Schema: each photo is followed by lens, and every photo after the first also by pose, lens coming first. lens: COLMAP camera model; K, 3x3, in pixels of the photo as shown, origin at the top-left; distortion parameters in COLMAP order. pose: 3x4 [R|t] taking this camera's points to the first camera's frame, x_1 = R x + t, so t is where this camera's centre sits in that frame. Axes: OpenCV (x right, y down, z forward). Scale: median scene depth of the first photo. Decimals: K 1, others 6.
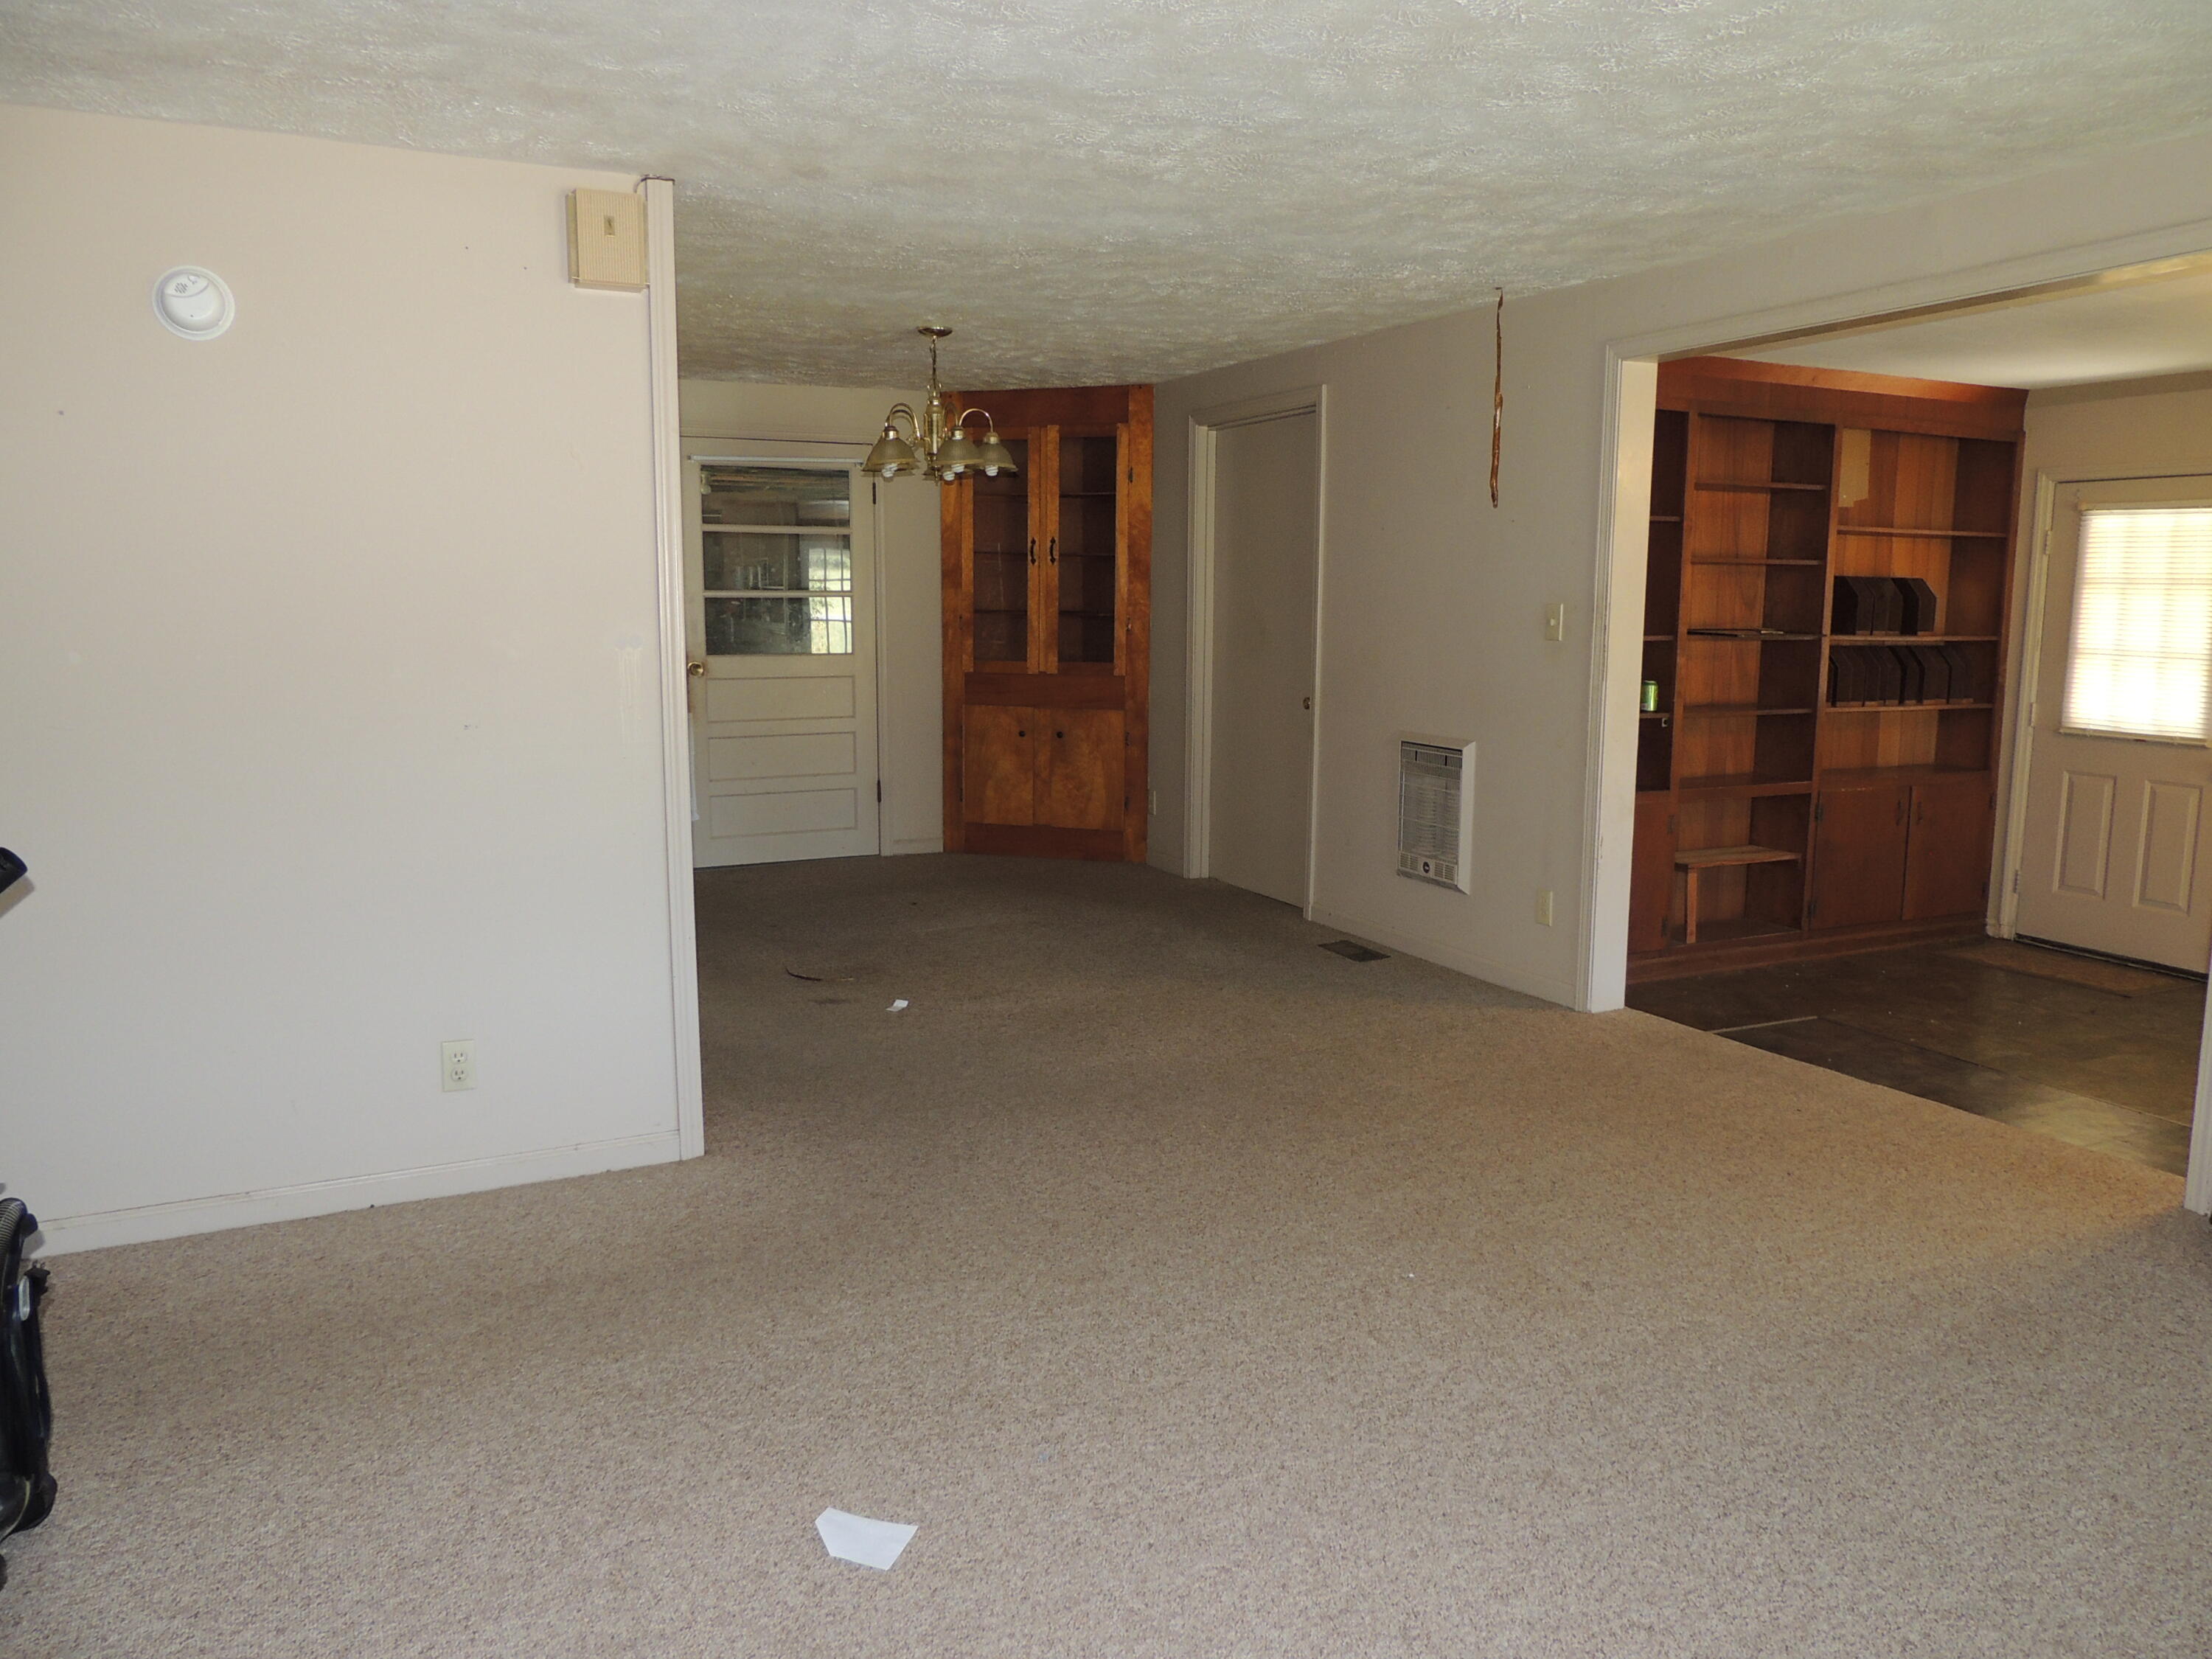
lens RADIAL K [[1571.5, 0, 1112.3], [0, 1571.5, 808.9], [0, 0, 1]] dist [-0.031683, -0.003241]
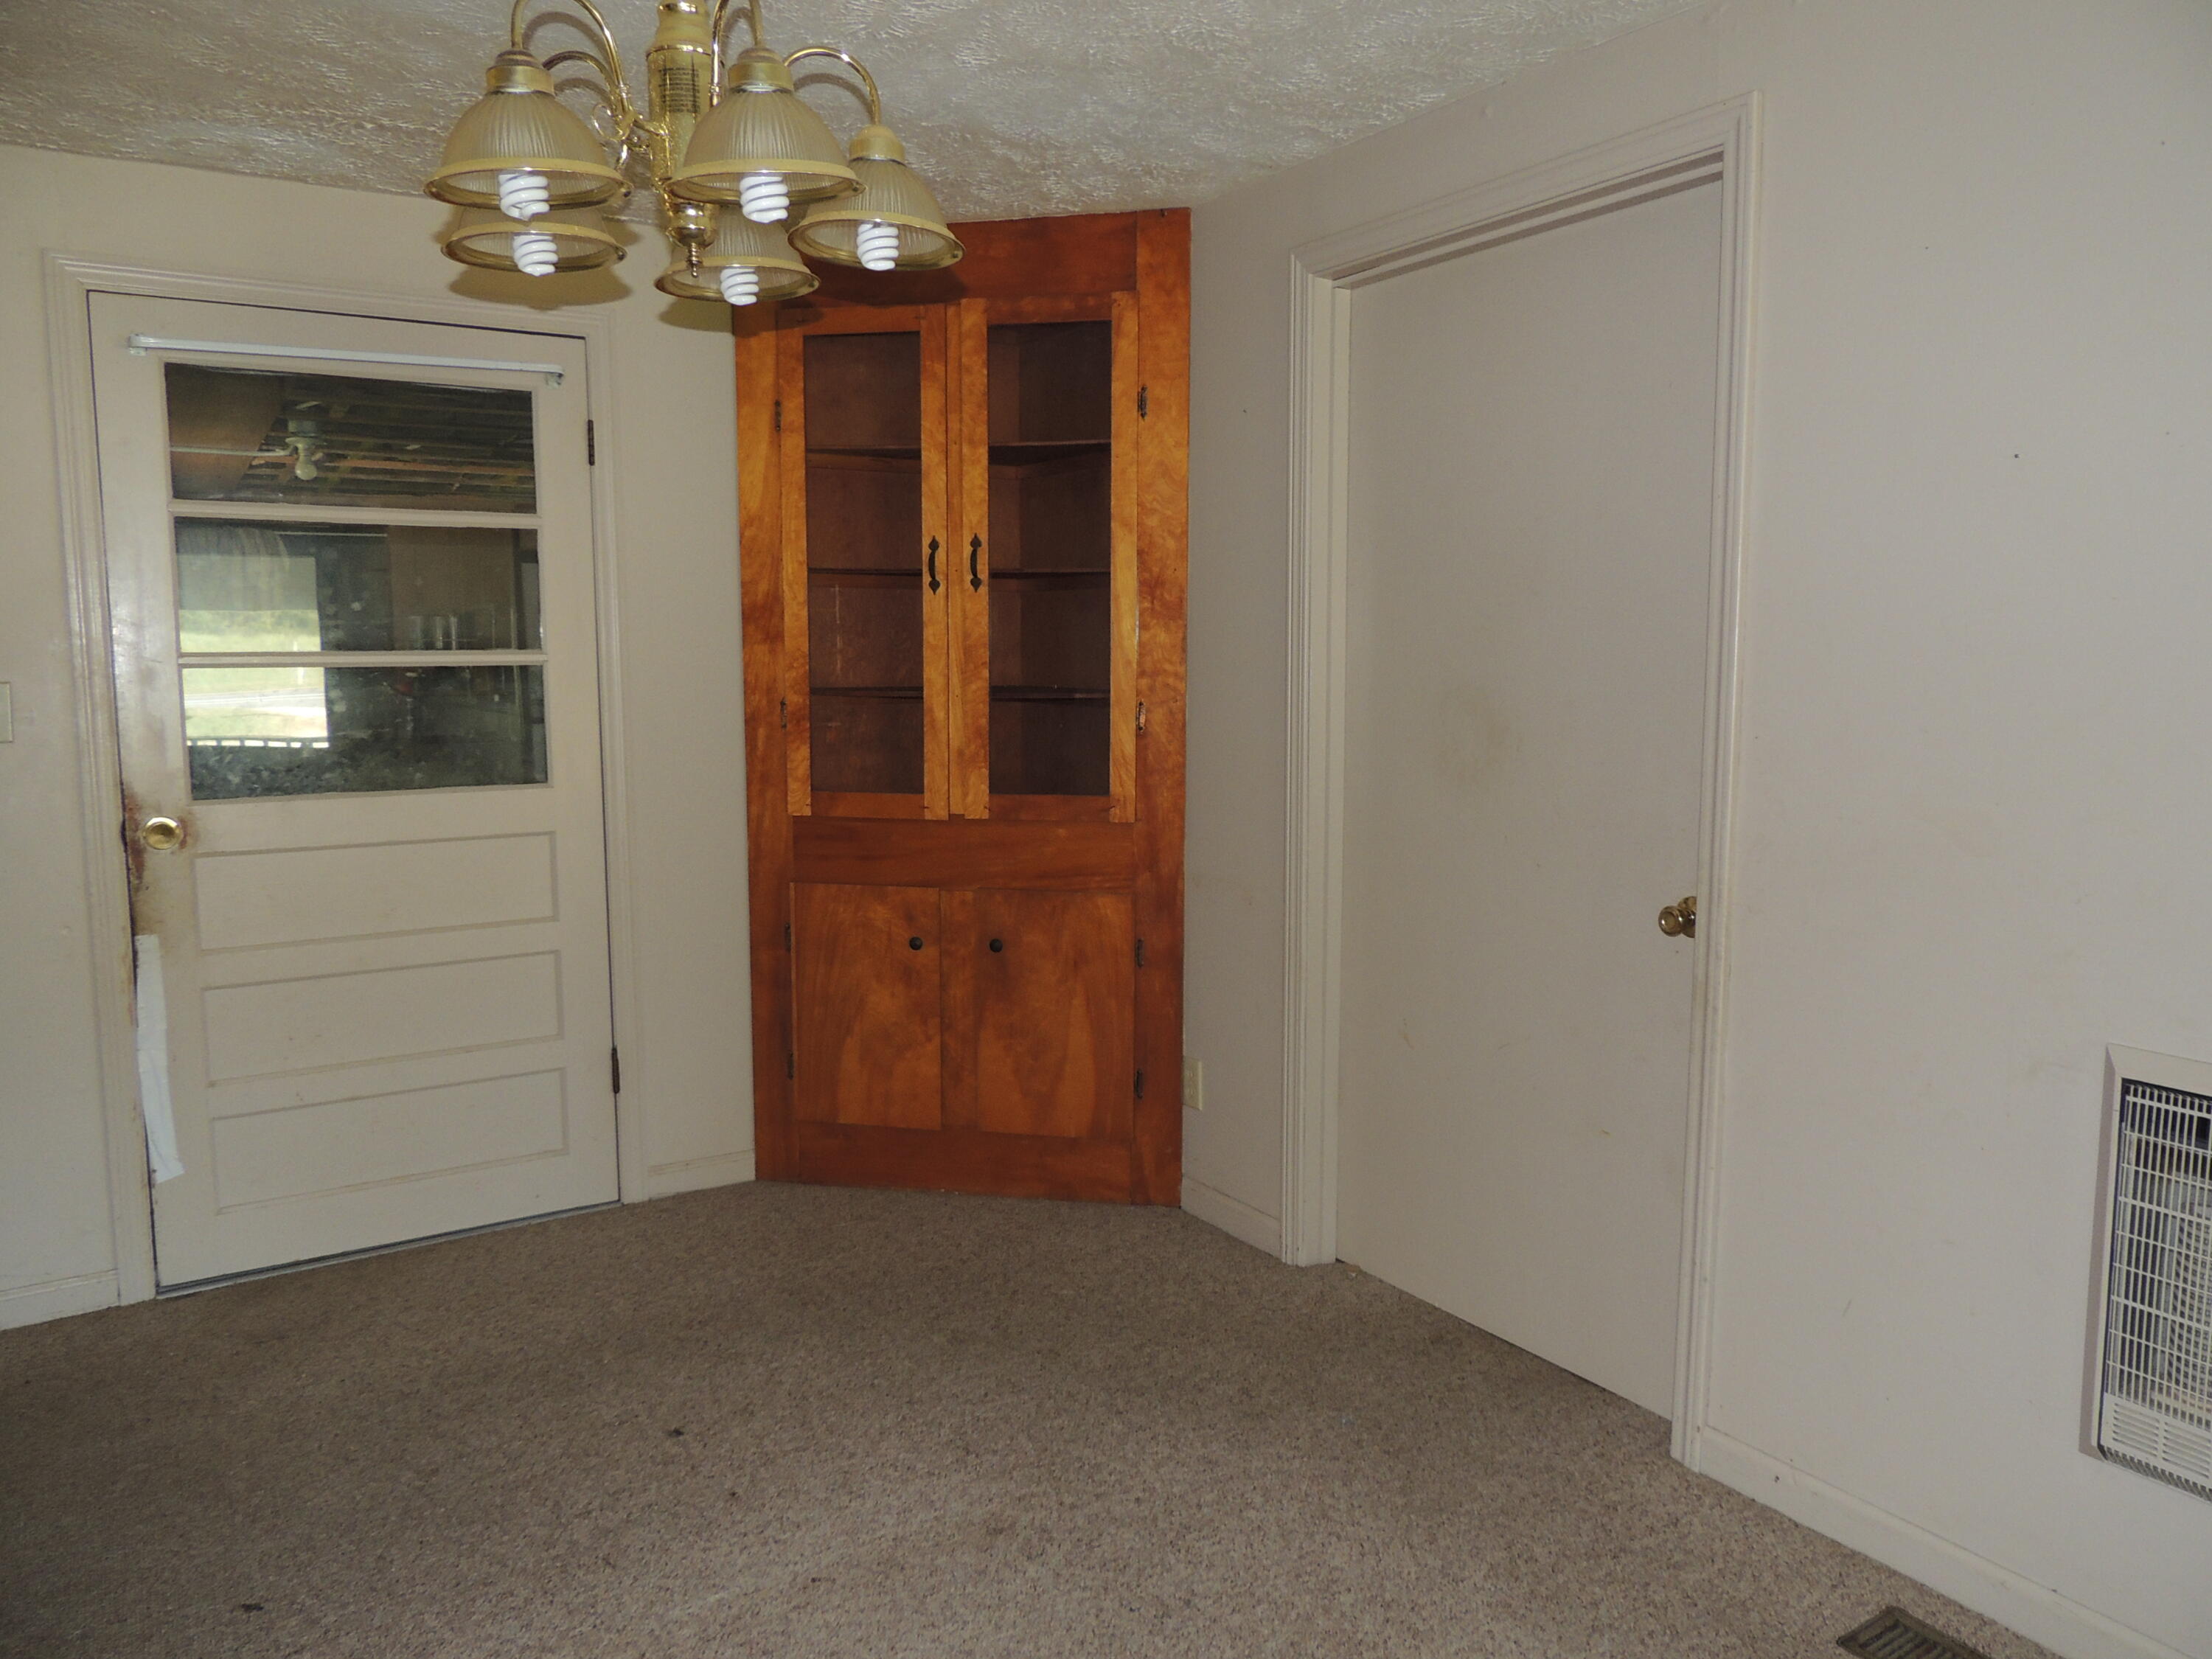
lens RADIAL K [[1571.5, 0, 1101.3], [0, 1571.5, 828.0], [0, 0, 1]] dist [-0.031683, -0.003241]
pose [[0.994323, -0.019749, 0.104556, -0.050969], [0.022905, 0.999315, -0.029071, -0.068394], [-0.103910, 0.031301, 0.994094, 0.517790]]
